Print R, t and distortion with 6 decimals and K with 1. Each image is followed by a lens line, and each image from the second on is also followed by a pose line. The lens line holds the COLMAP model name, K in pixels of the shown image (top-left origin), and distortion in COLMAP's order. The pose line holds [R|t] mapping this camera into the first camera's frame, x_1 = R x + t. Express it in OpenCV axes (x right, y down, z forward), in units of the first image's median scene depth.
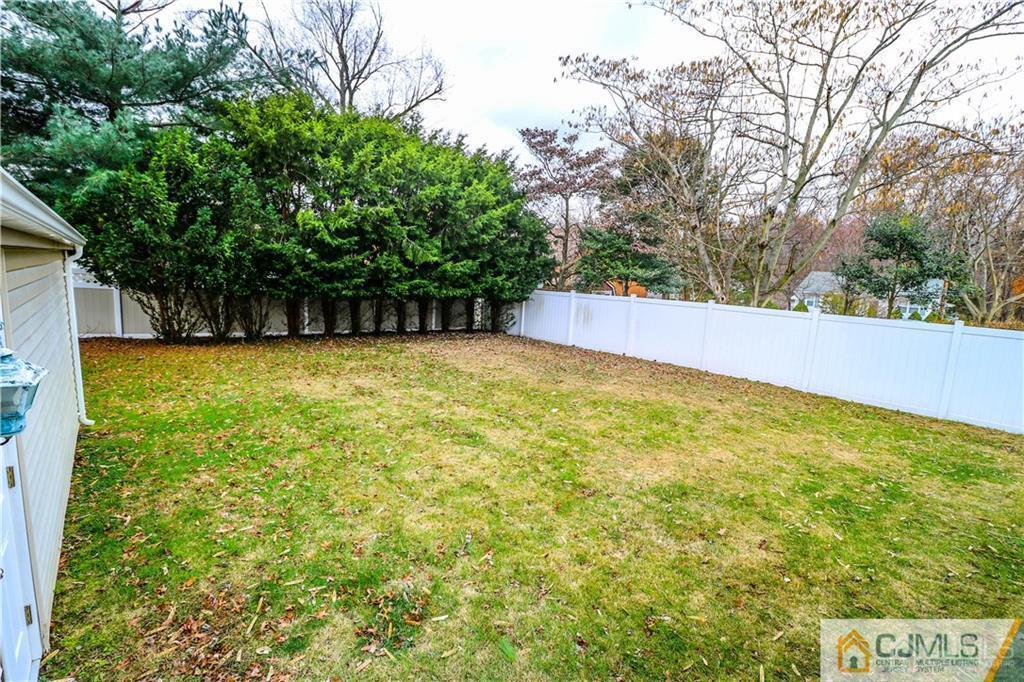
lens RADIAL K [[491.6, 0, 512.0], [0, 491.6, 341.0], [0, 0, 1]] dist [0.002647, -0.000016]
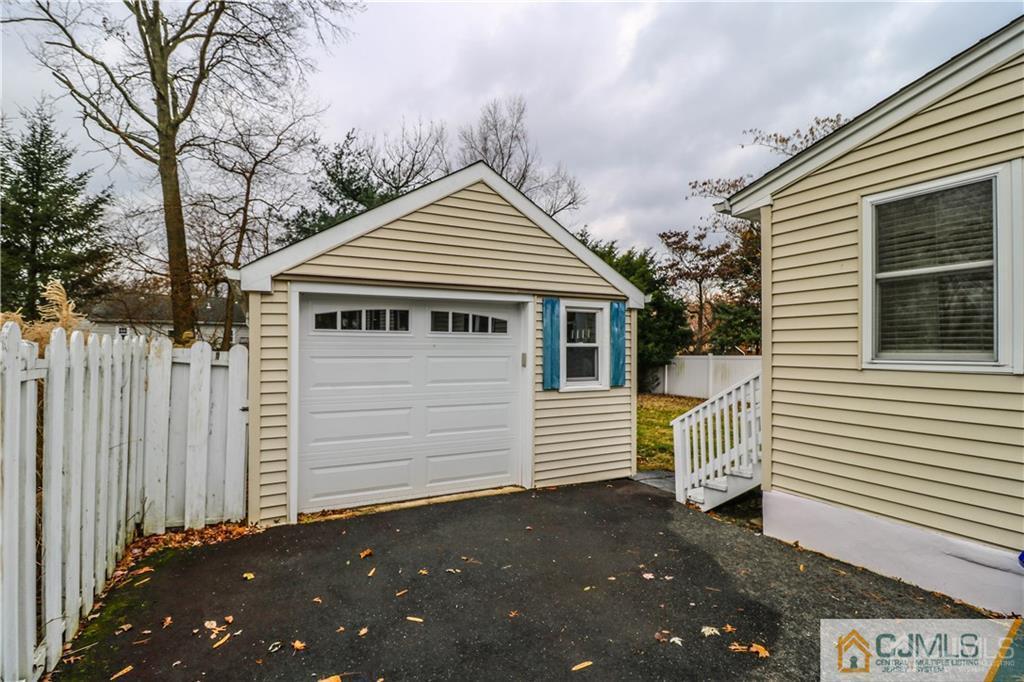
lens RADIAL K [[491.6, 0, 512.0], [0, 491.6, 341.0], [0, 0, 1]] dist [0.002647, -0.000016]
pose [[0.975381, -0.041673, -0.216553, -0.091817], [0.004900, 0.985836, -0.167640, 0.069266], [0.220471, 0.162451, 0.961770, -0.298688]]
